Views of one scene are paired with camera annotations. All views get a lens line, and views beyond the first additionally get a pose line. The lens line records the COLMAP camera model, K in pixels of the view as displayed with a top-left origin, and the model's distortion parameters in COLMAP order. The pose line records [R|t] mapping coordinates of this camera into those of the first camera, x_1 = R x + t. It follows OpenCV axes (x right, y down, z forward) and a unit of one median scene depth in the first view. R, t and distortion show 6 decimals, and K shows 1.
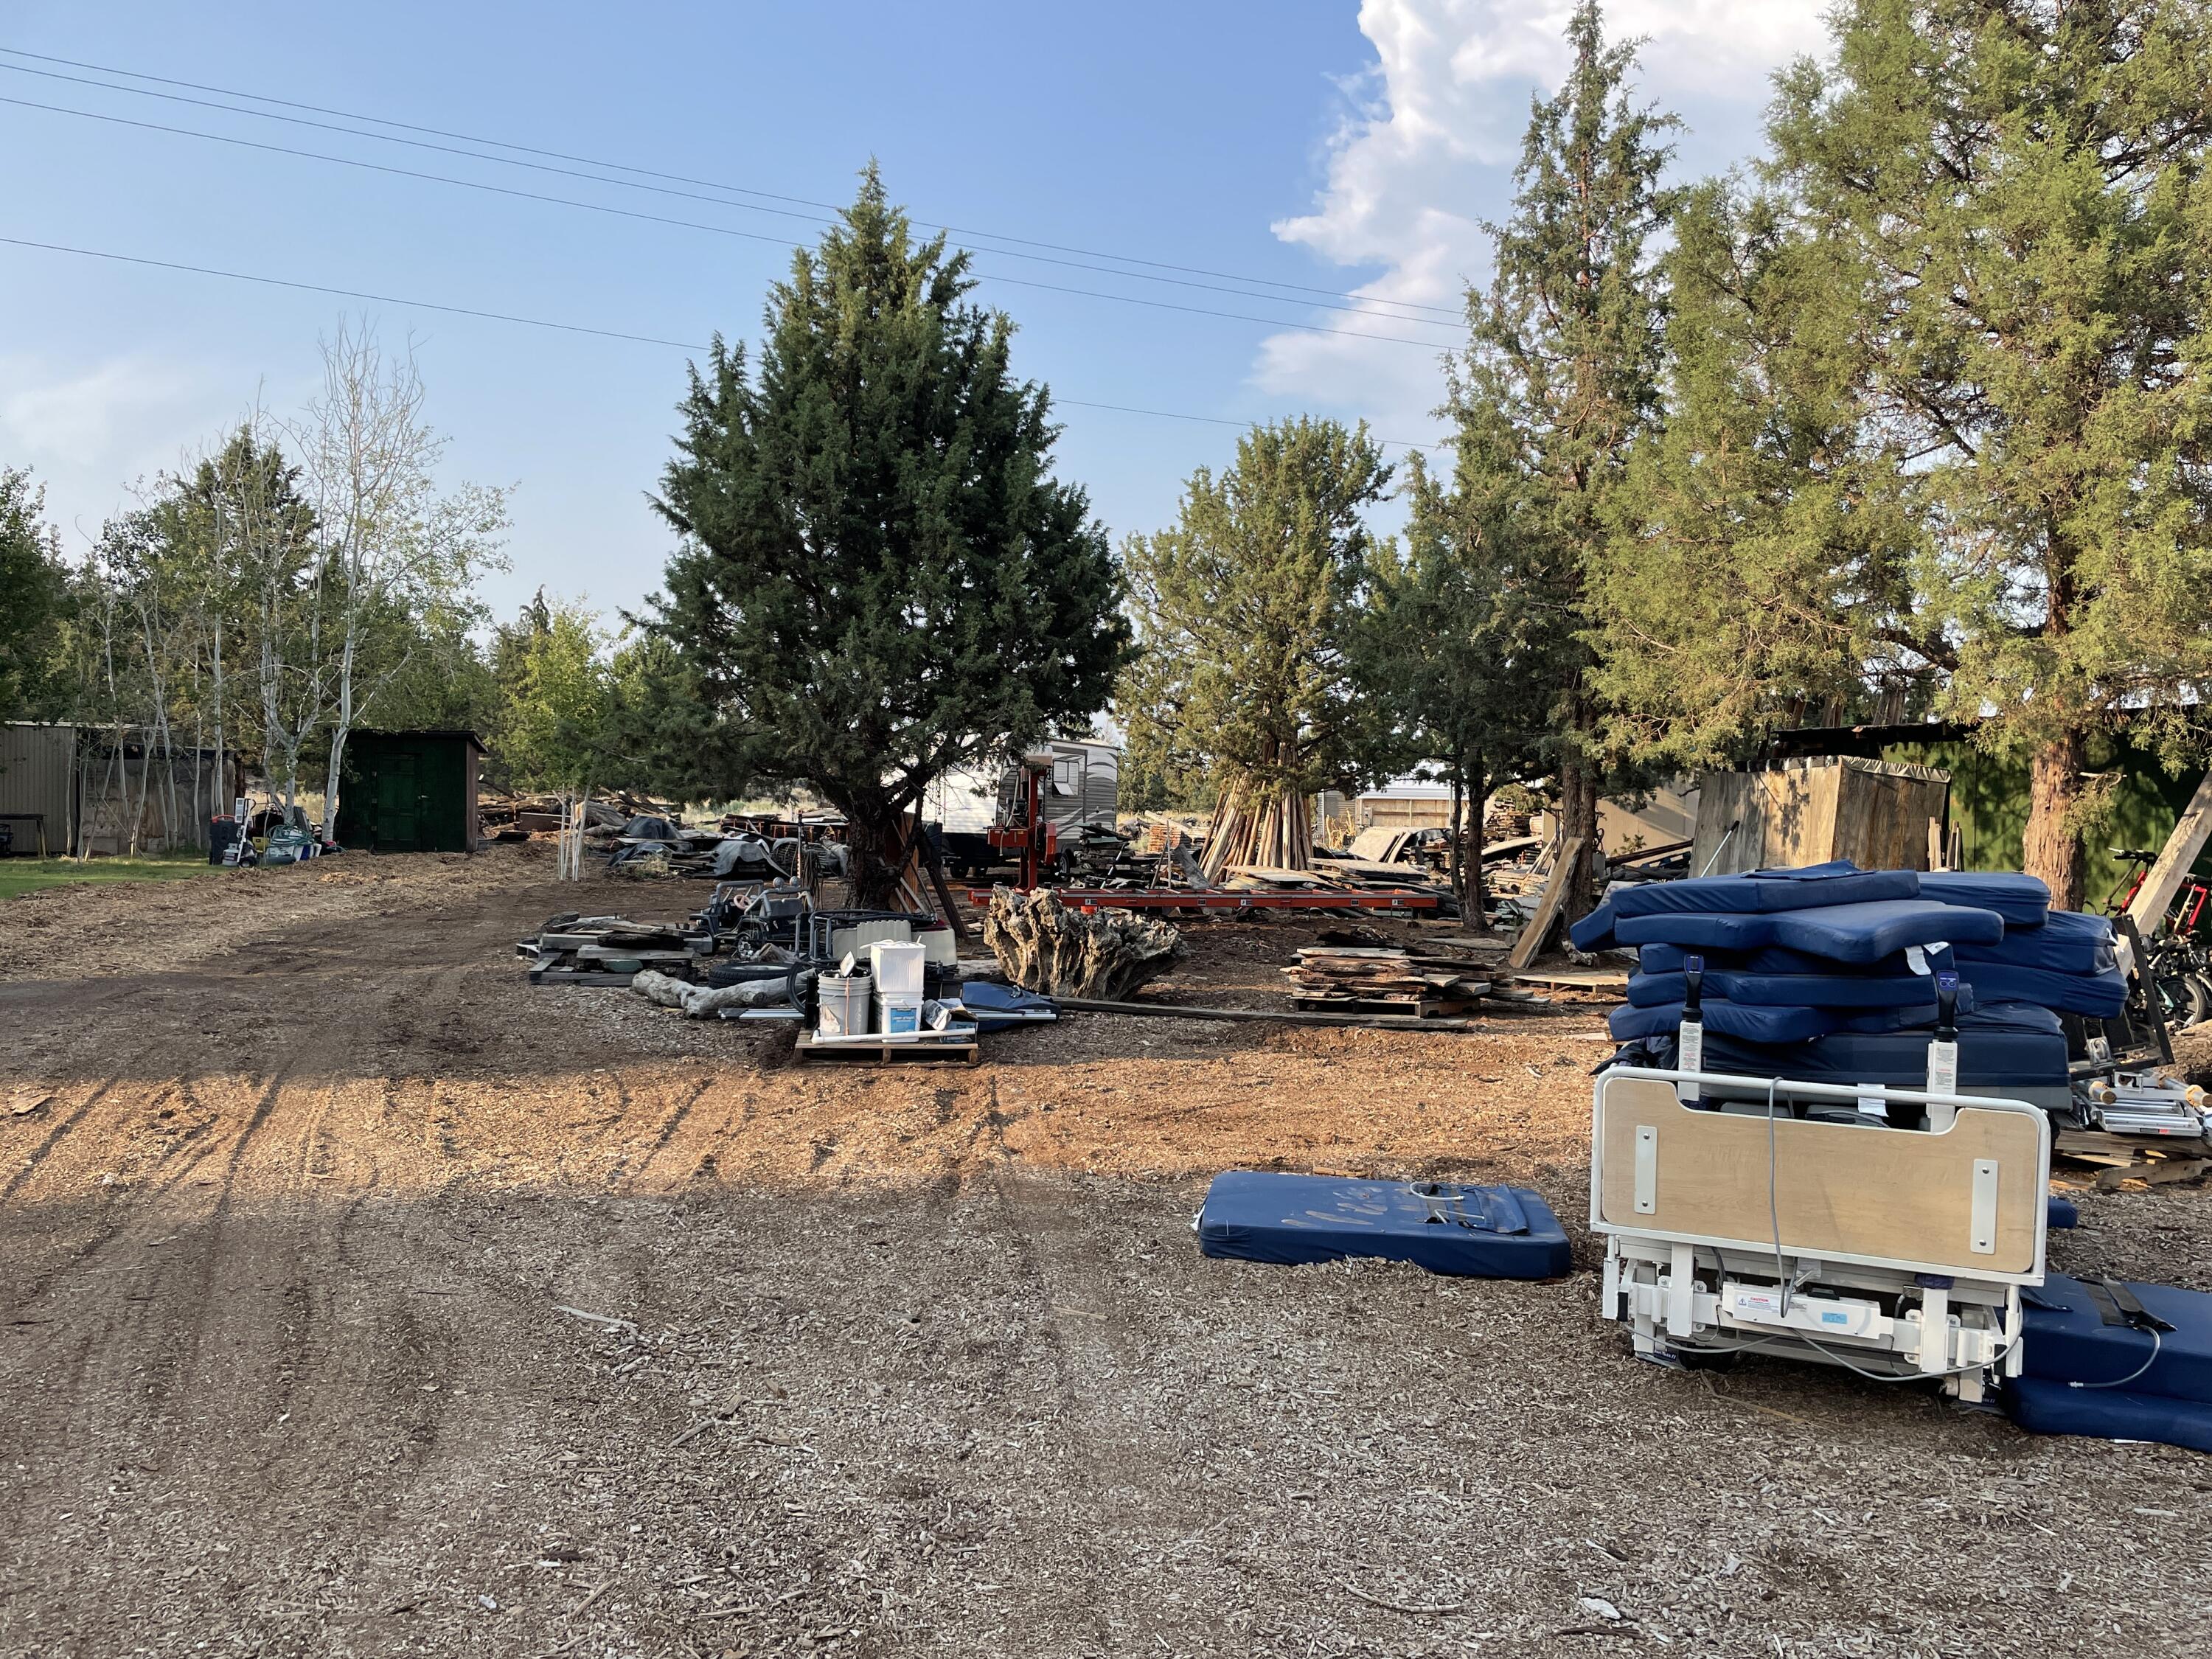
lens RADIAL K [[1648.6, 0, 1106.0], [0, 1648.6, 829.5], [0, 0, 1]] dist [0.060497, -0.076344]
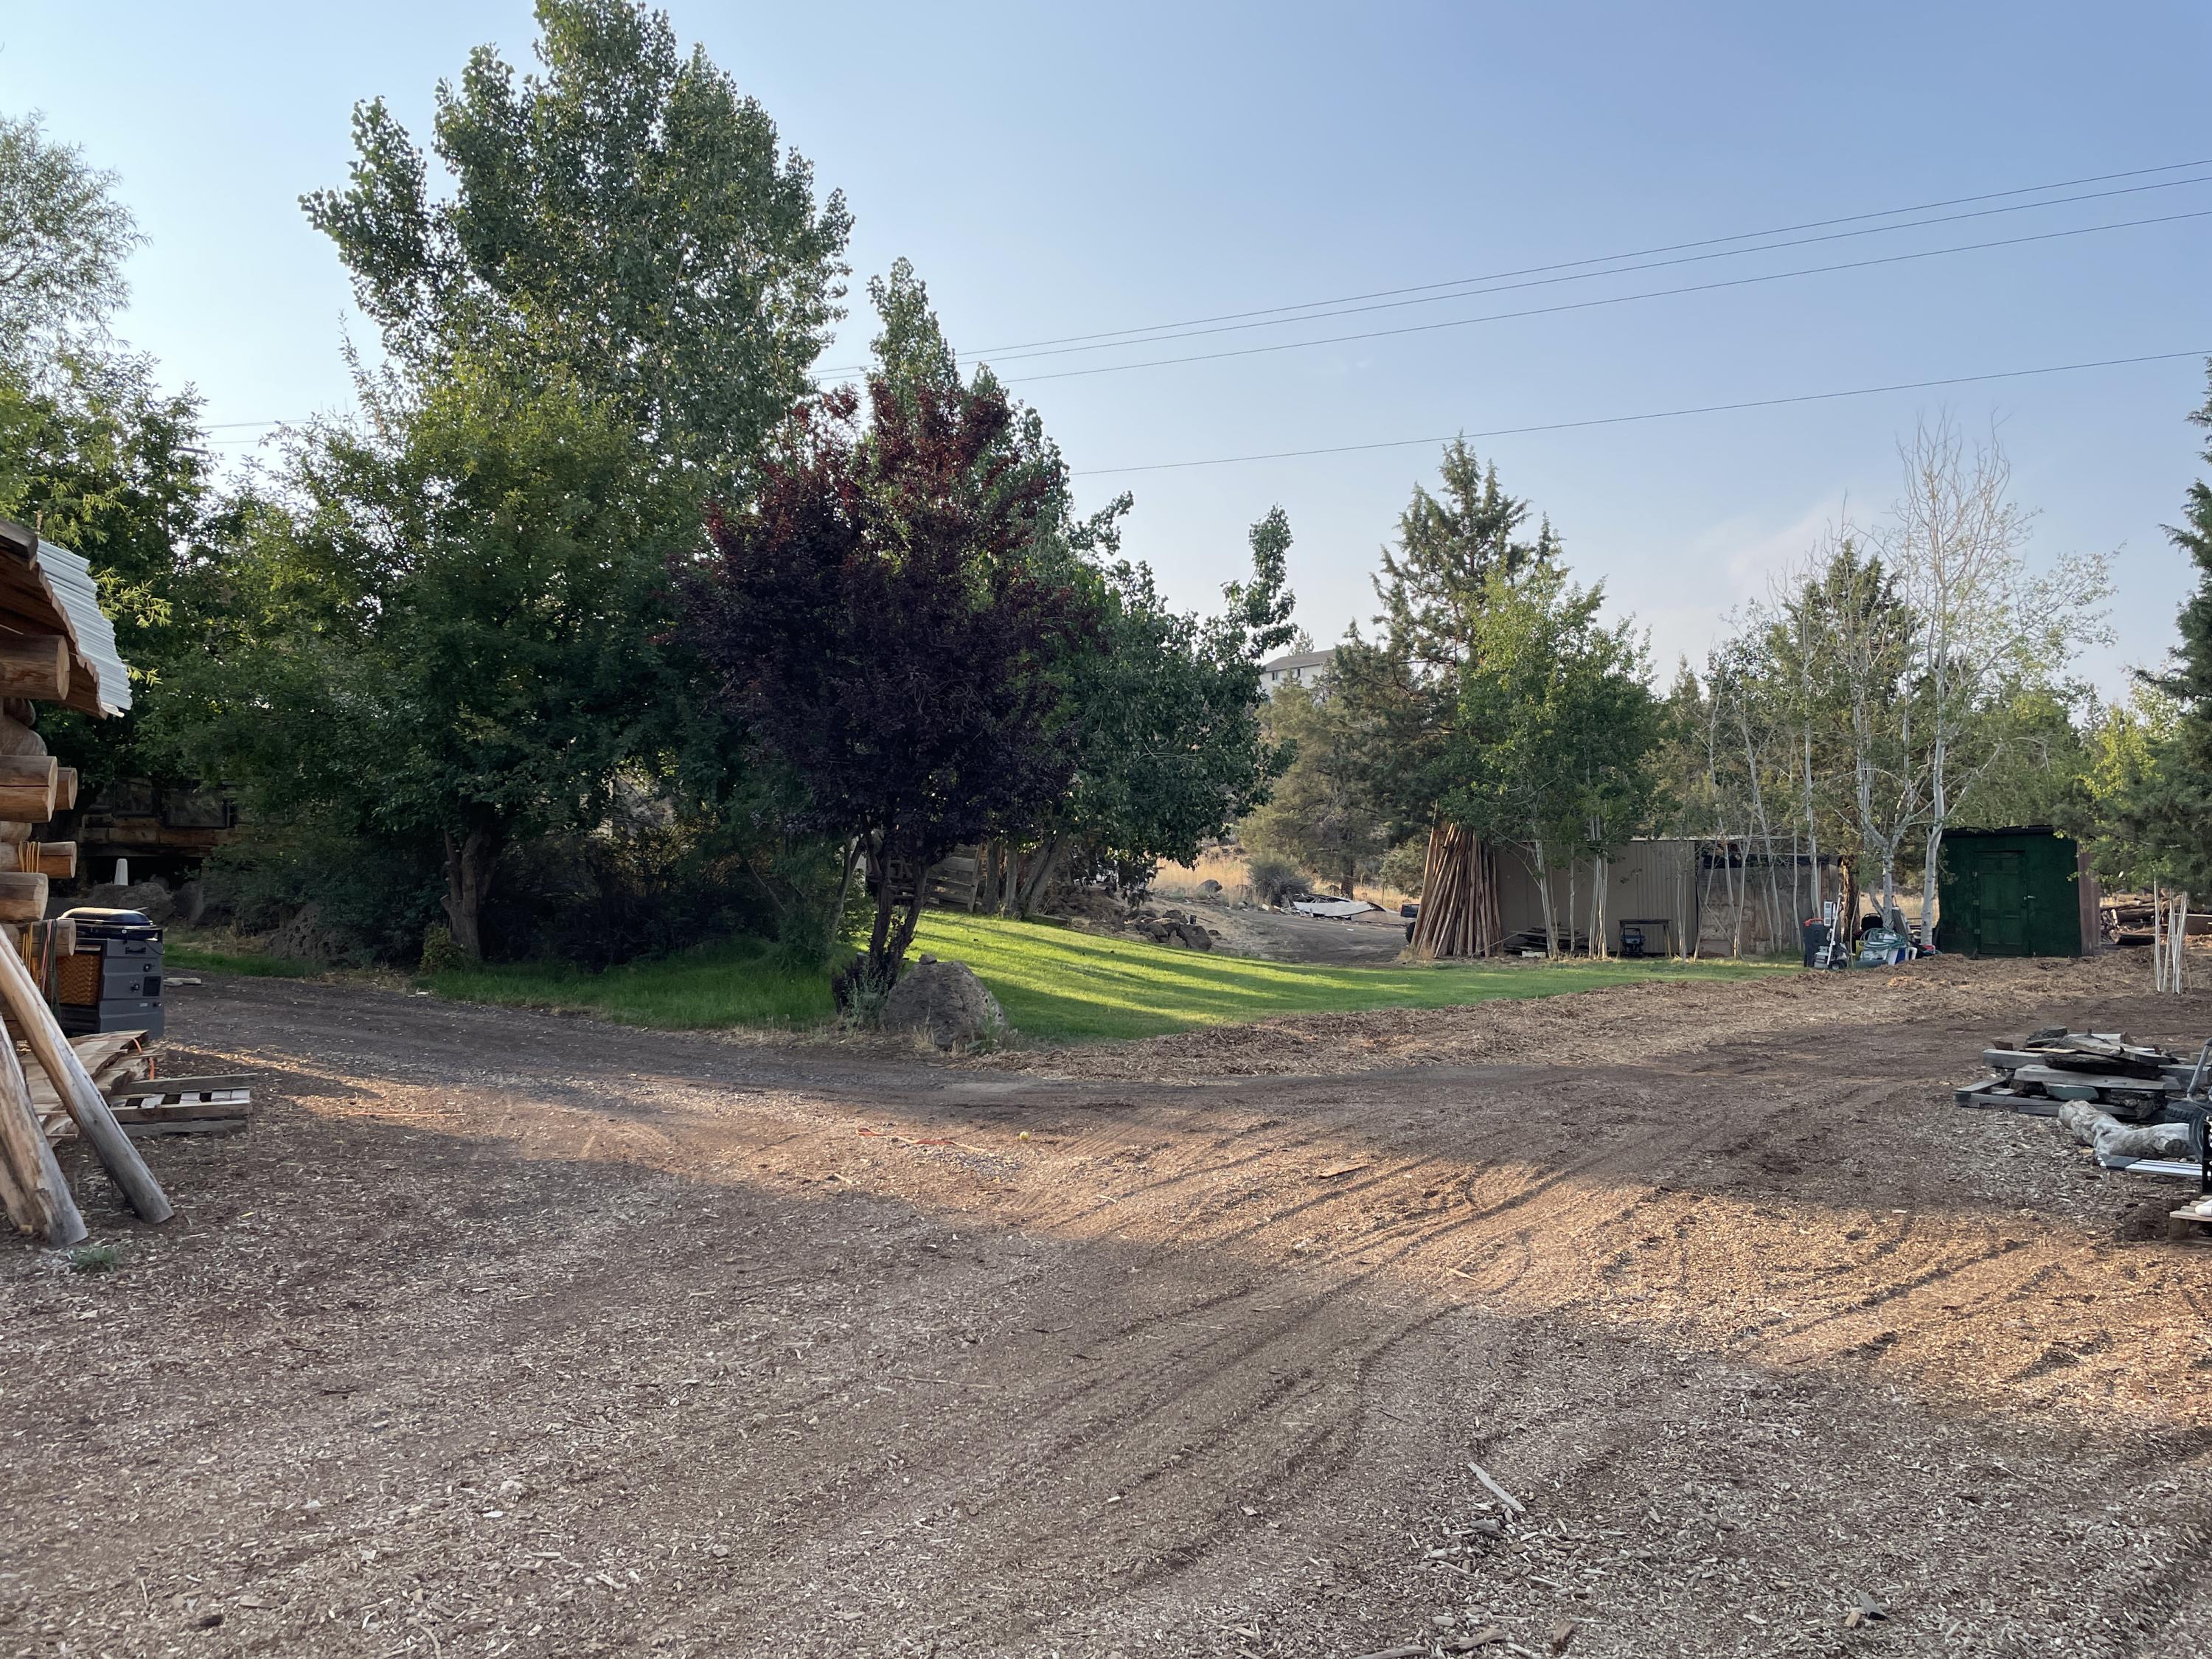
lens RADIAL K [[1648.6, 0, 1106.0], [0, 1648.6, 829.5], [0, 0, 1]] dist [0.060497, -0.076344]
pose [[0.600181, -0.052391, -0.798146, 0.027773], [0.002337, 0.997963, -0.063750, 0.000740], [0.799861, 0.036396, 0.599081, 0.030828]]
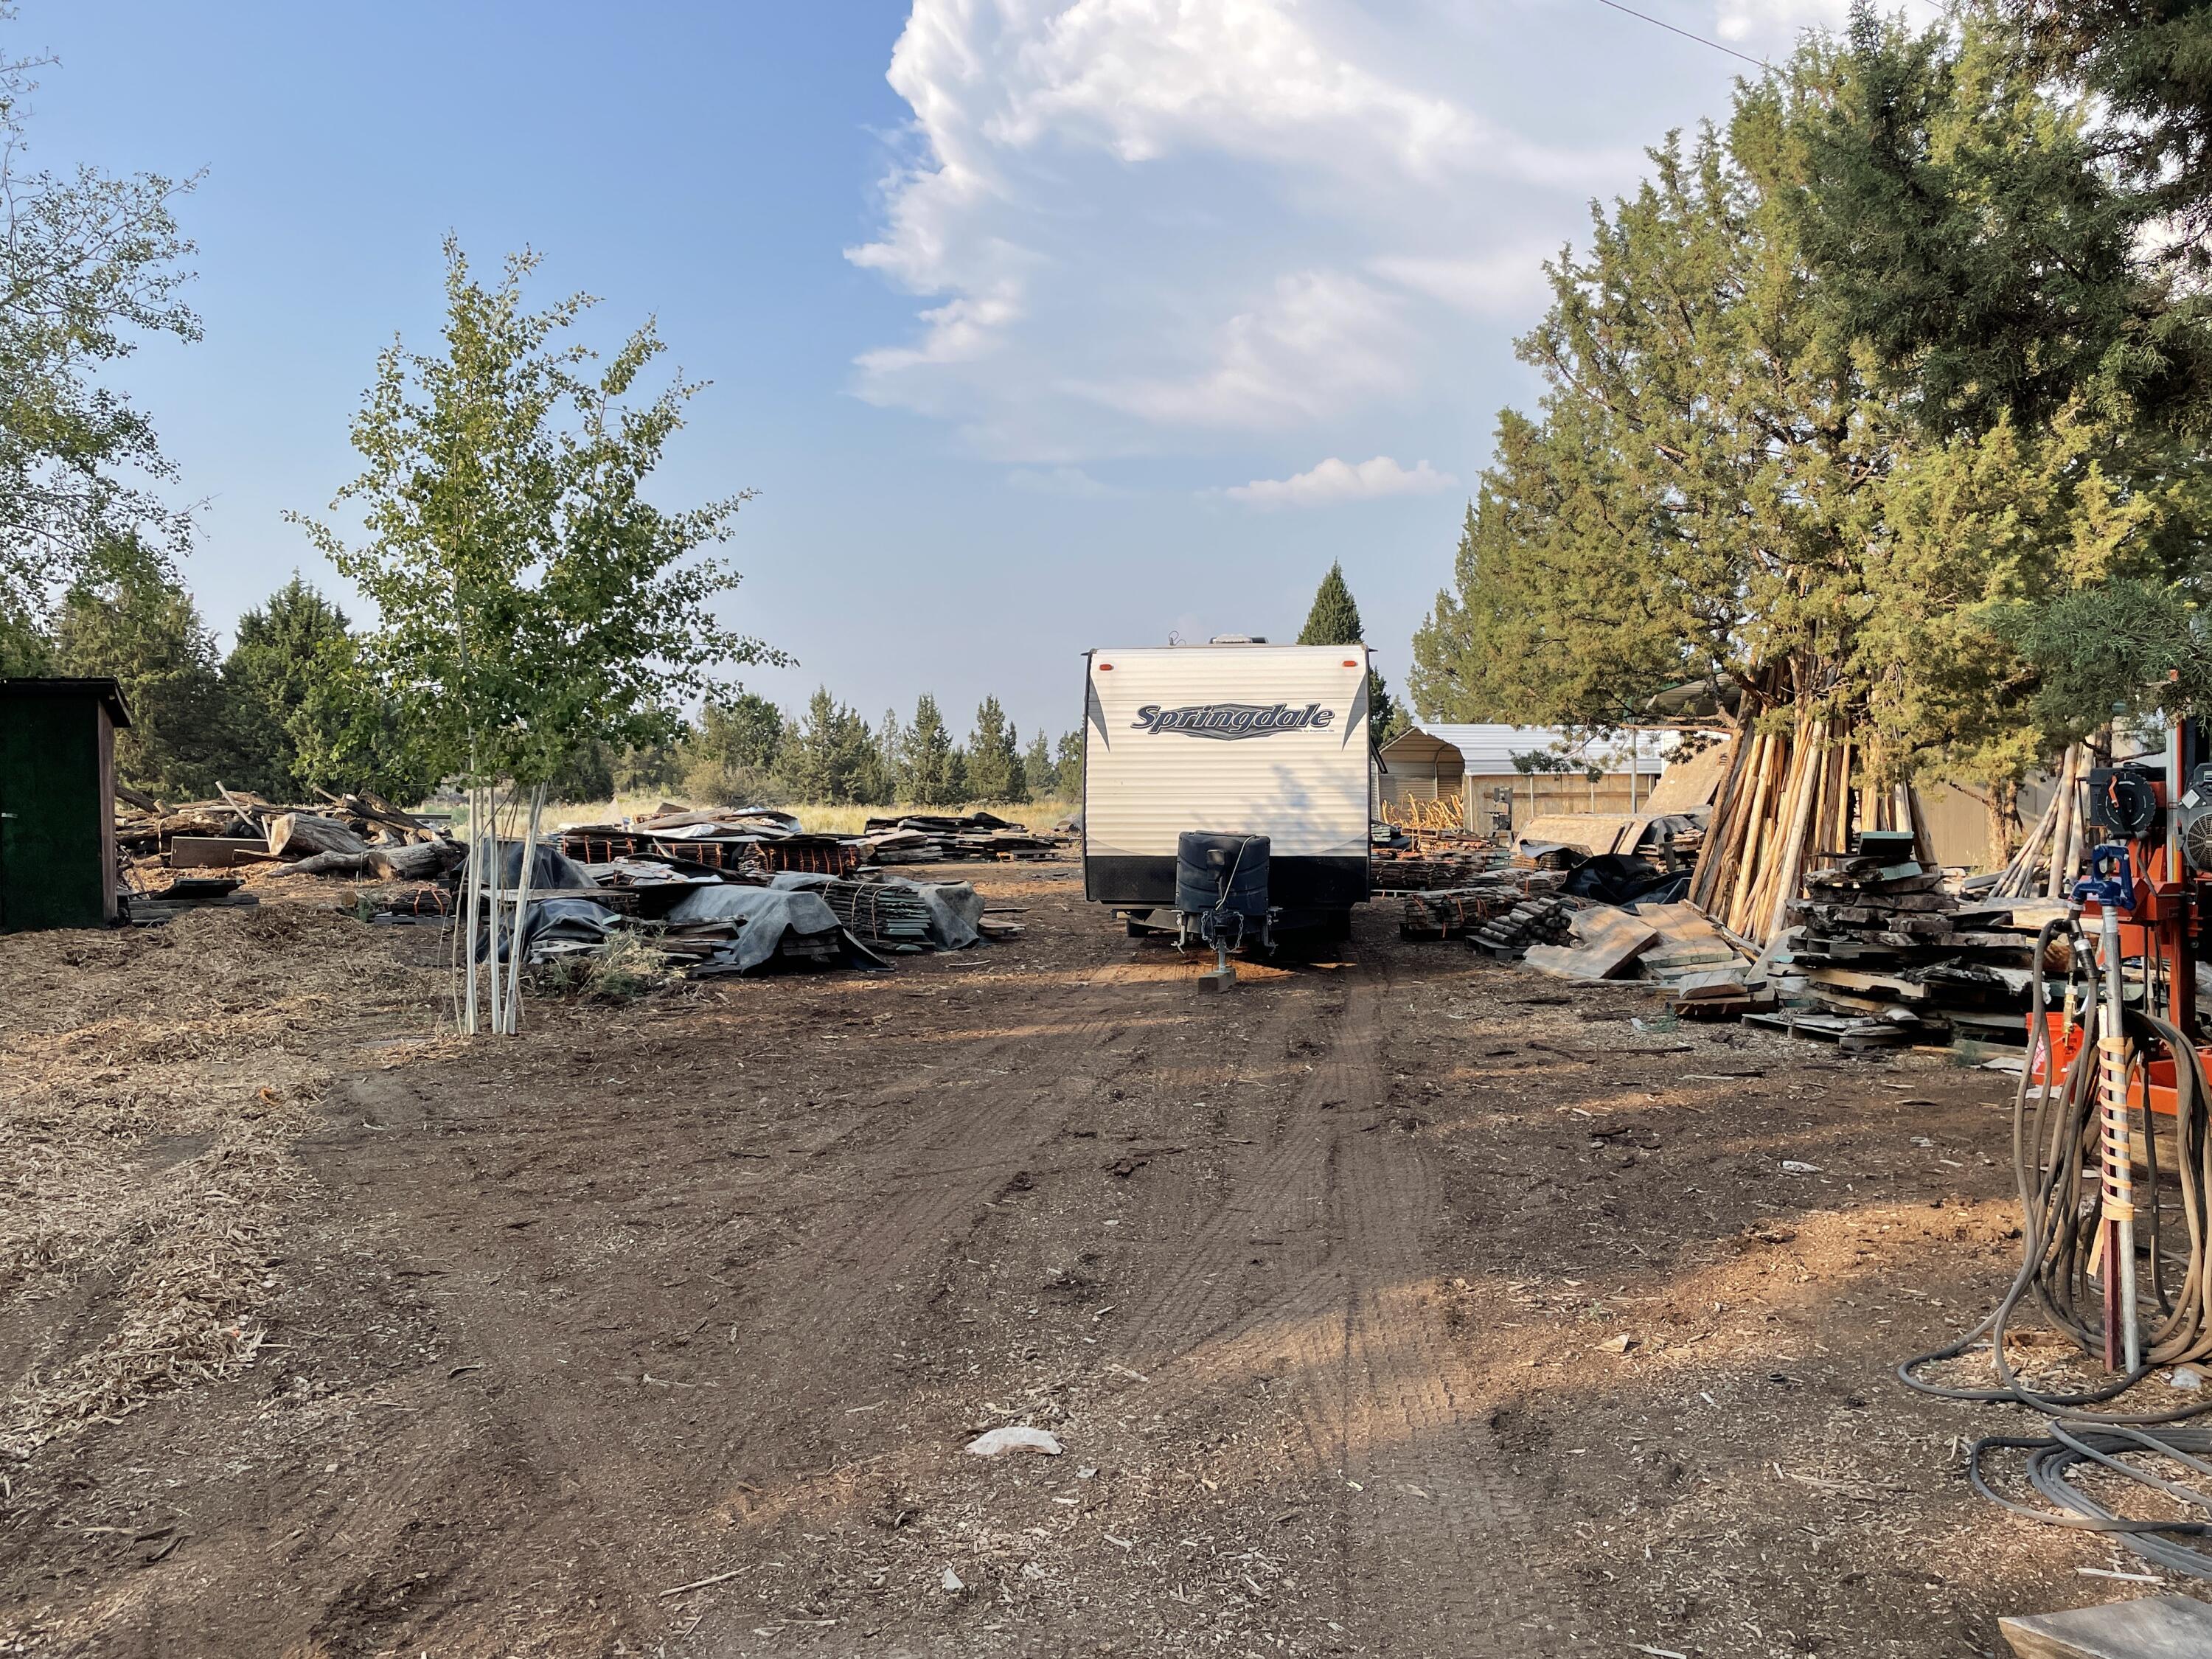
lens RADIAL K [[1648.6, 0, 1106.0], [0, 1648.6, 829.5], [0, 0, 1]] dist [0.060497, -0.076344]
pose [[0.976388, -0.033469, 0.213417, -0.210996], [0.032133, 0.999436, 0.009729, -0.010658], [-0.213622, -0.002642, 0.976913, 0.476731]]
